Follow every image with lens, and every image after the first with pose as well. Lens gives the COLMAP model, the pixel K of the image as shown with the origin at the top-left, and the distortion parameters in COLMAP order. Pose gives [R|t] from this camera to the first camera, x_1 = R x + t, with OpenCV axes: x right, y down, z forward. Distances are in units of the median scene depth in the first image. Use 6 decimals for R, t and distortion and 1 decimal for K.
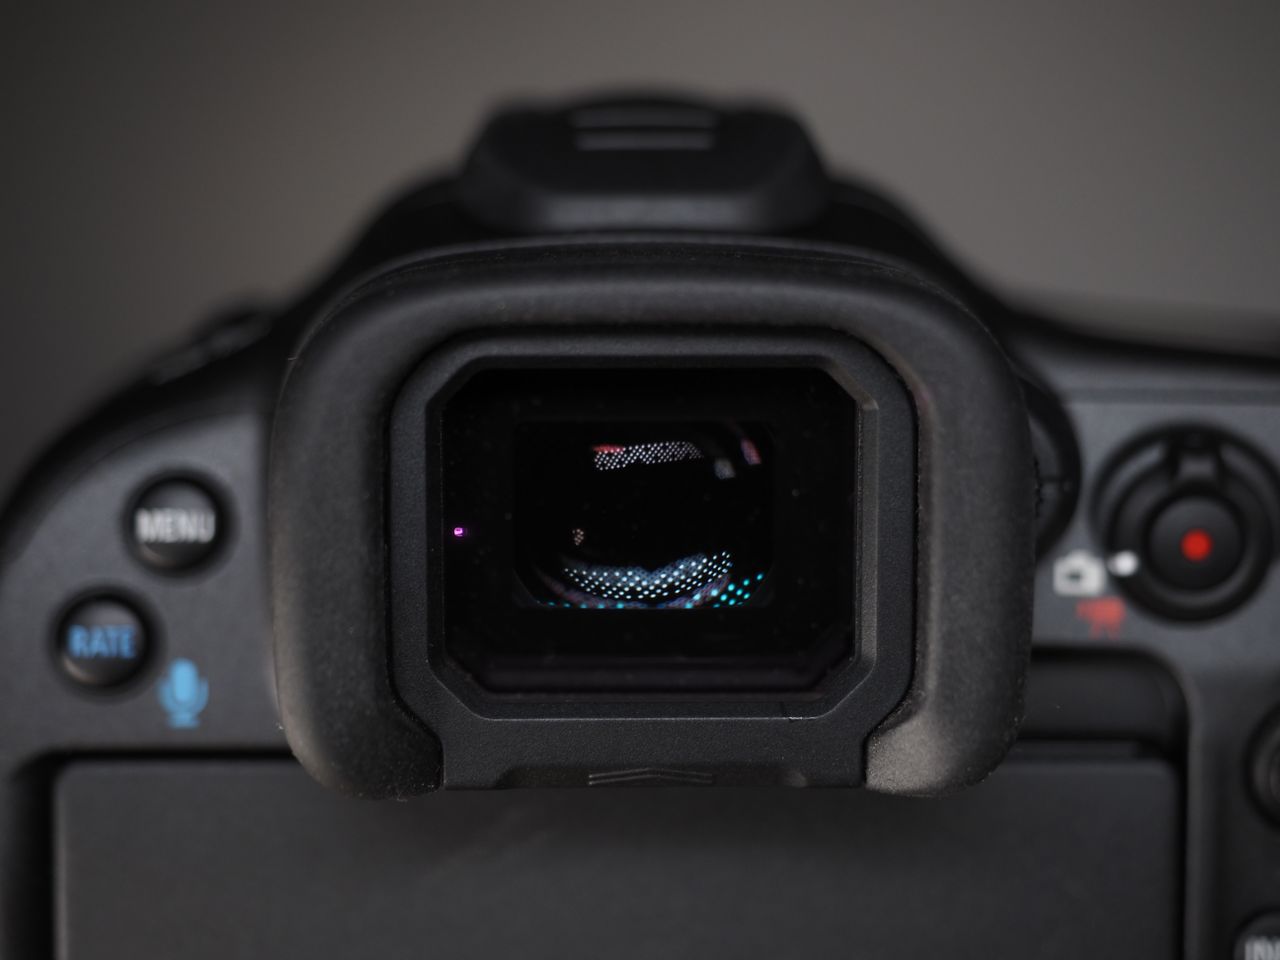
lens RADIAL K [[2949.7, 0, 640.0], [0, 2949.7, 480.0], [0, 0, 1]] dist [0.010861, 0.071512]
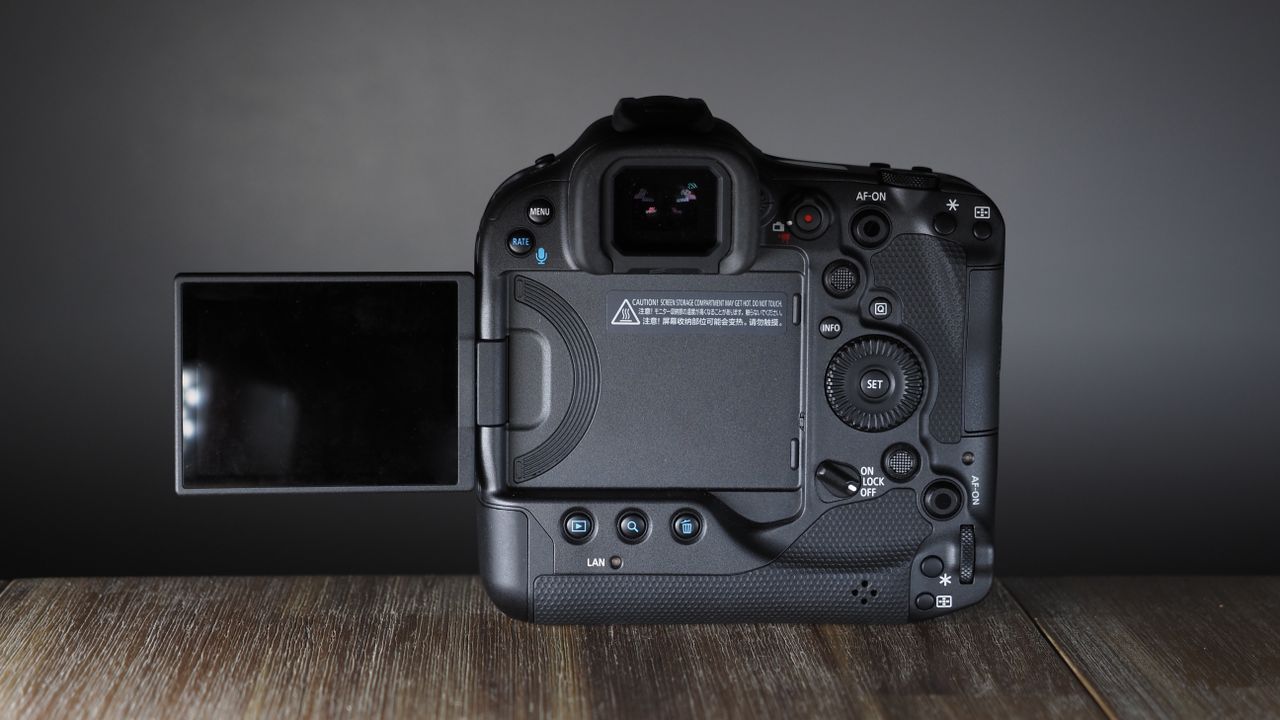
lens RADIAL K [[2905.2, 0, 641.3], [0, 2905.2, 412.7], [0, 0, 1]] dist [0.051242, 0.150040]
pose [[0.999401, 0.000772, 0.034598, -0.155739], [-0.001584, 0.999723, 0.023466, 0.184789], [-0.034571, -0.023506, 0.999126, -2.738102]]
